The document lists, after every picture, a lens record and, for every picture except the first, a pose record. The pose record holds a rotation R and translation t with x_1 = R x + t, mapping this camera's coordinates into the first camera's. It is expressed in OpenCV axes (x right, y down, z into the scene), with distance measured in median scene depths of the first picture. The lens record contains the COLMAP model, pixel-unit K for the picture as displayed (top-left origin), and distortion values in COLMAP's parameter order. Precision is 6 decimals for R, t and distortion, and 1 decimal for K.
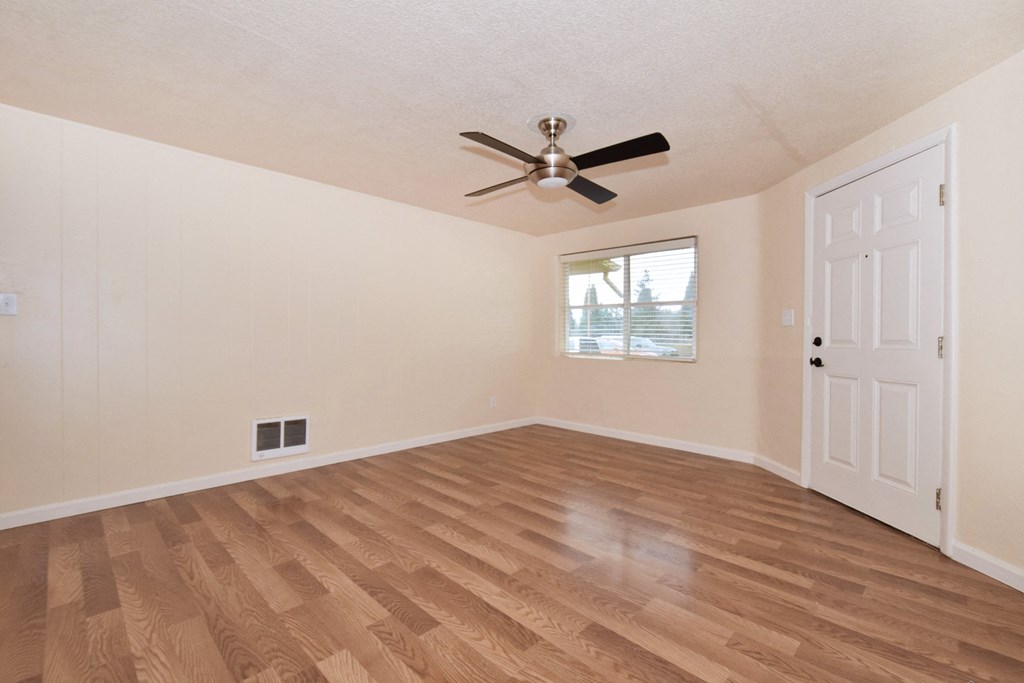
lens RADIAL K [[450.7, 0, 516.2], [0, 450.7, 341.7], [0, 0, 1]] dist [0.009312, -0.010165]
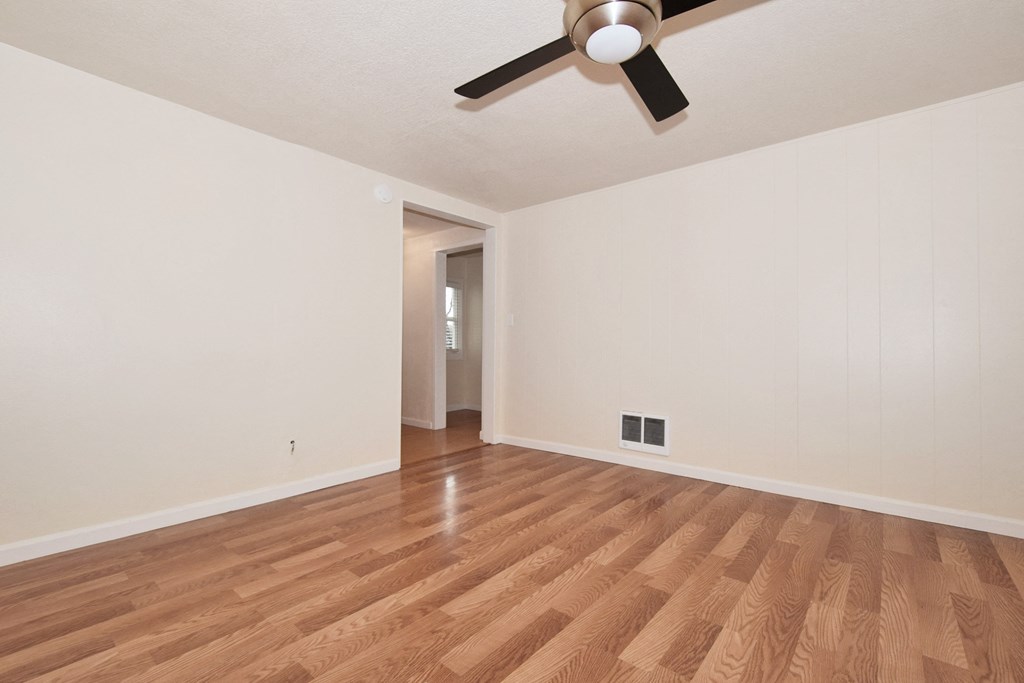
lens RADIAL K [[435.2, 0, 515.9], [0, 435.2, 299.7], [0, 0, 1]] dist [0.009520, -0.008421]
pose [[0.074988, -0.119470, -0.990002, 0.649388], [-0.008031, 0.992693, -0.120403, 0.038624], [0.997152, 0.016979, 0.073481, 0.816843]]
